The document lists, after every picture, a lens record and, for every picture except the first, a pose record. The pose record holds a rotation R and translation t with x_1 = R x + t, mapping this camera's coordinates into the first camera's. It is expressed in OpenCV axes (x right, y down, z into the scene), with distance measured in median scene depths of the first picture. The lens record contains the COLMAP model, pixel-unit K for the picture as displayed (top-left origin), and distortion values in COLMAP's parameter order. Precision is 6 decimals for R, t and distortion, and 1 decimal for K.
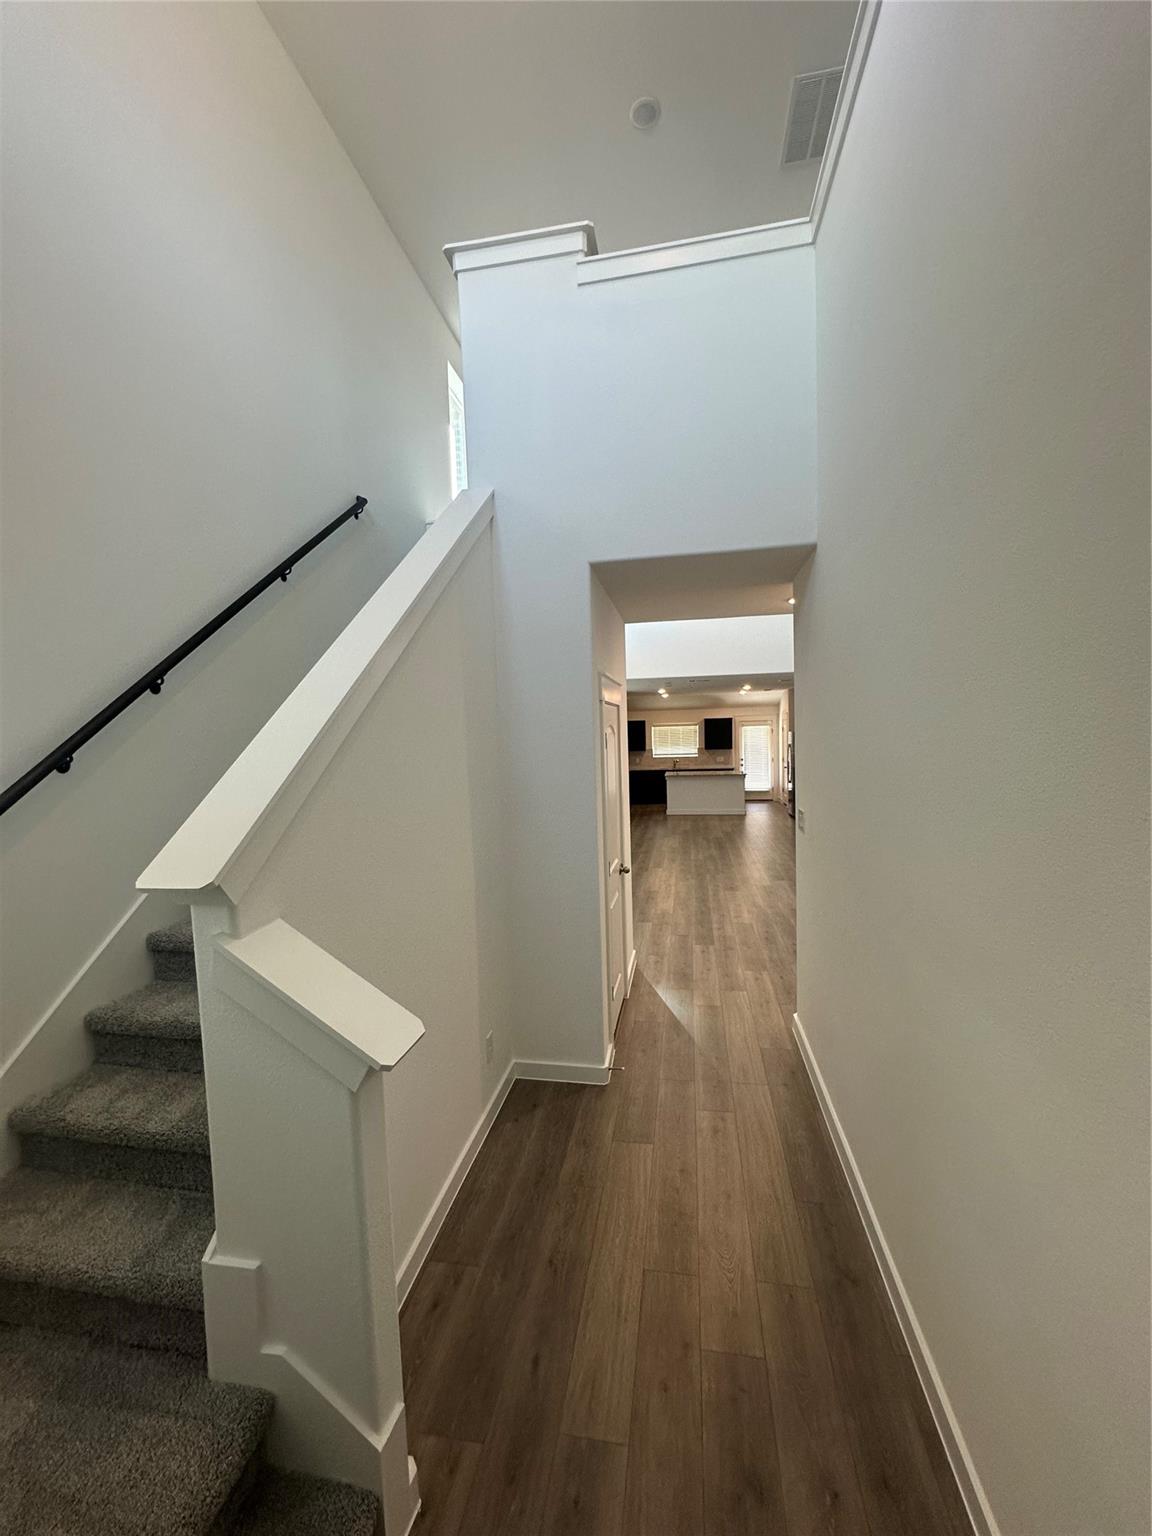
lens RADIAL K [[610.1, 0, 576.0], [0, 610.1, 768.0], [0, 0, 1]] dist [-0.002110, -0.000066]
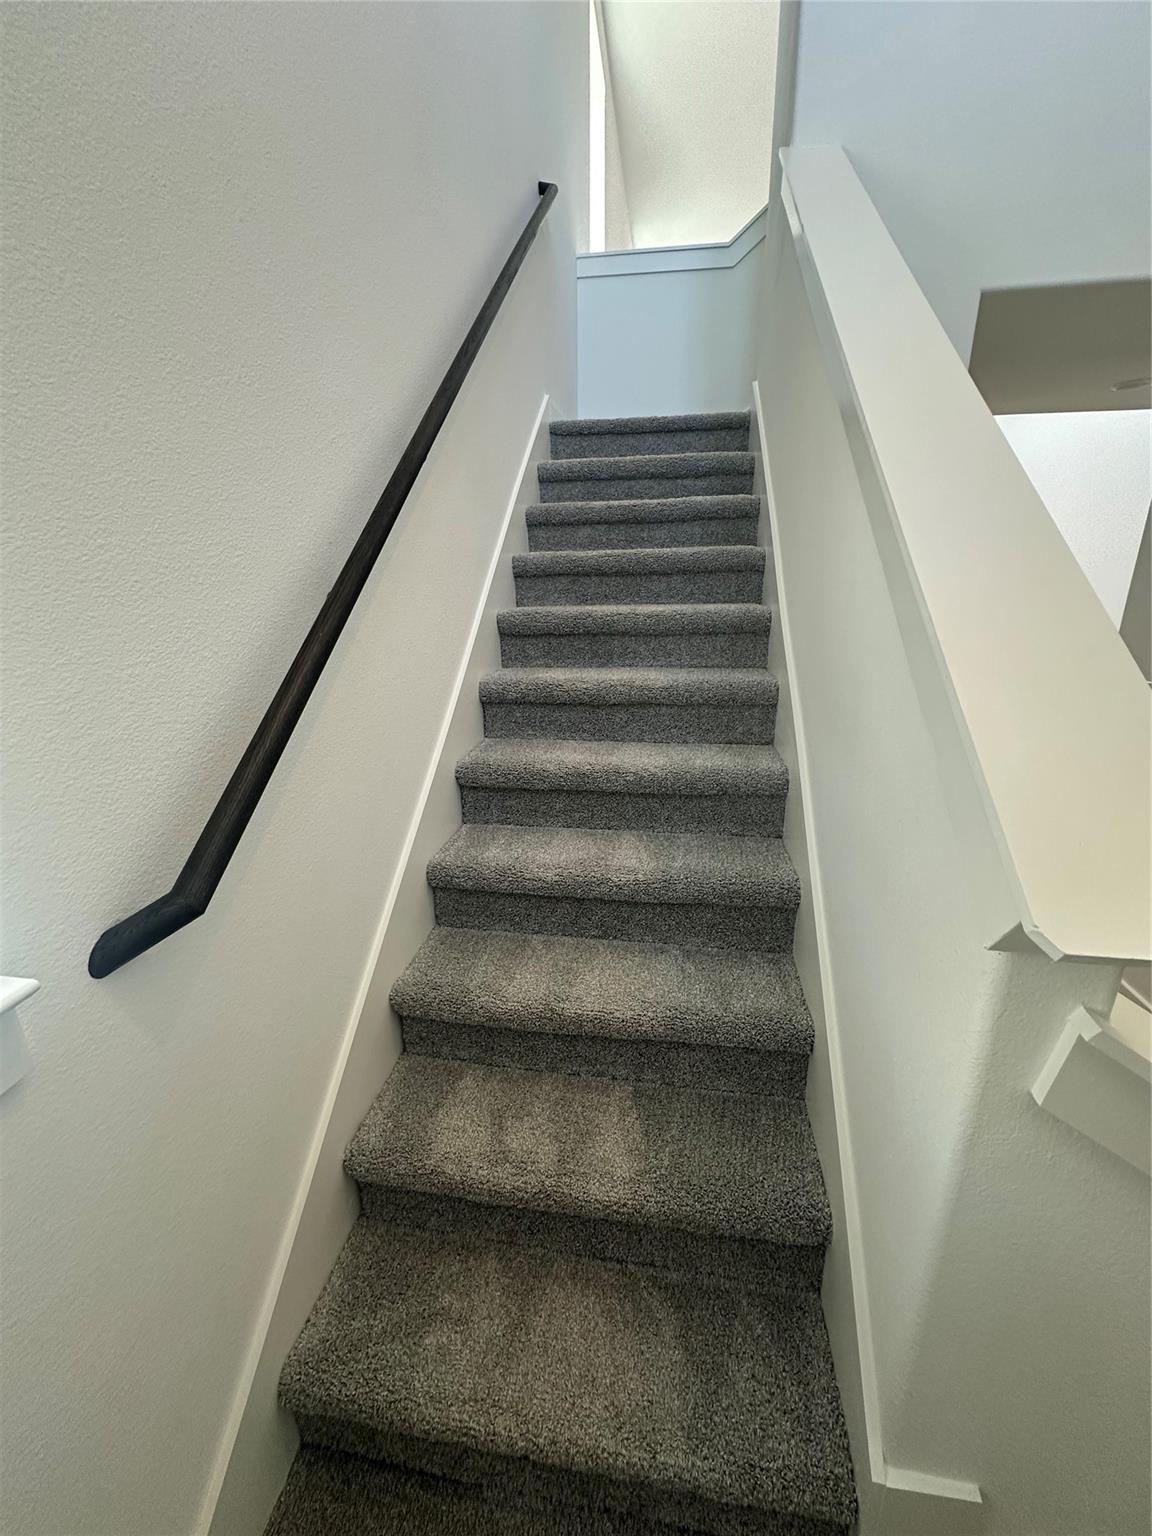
lens RADIAL K [[610.1, 0, 576.0], [0, 610.1, 768.0], [0, 0, 1]] dist [-0.002110, -0.000066]
pose [[0.999546, 0.006581, 0.029396, -0.706829], [-0.013485, 0.970358, 0.241296, 0.000253], [-0.026937, -0.241583, 0.970006, 0.460905]]
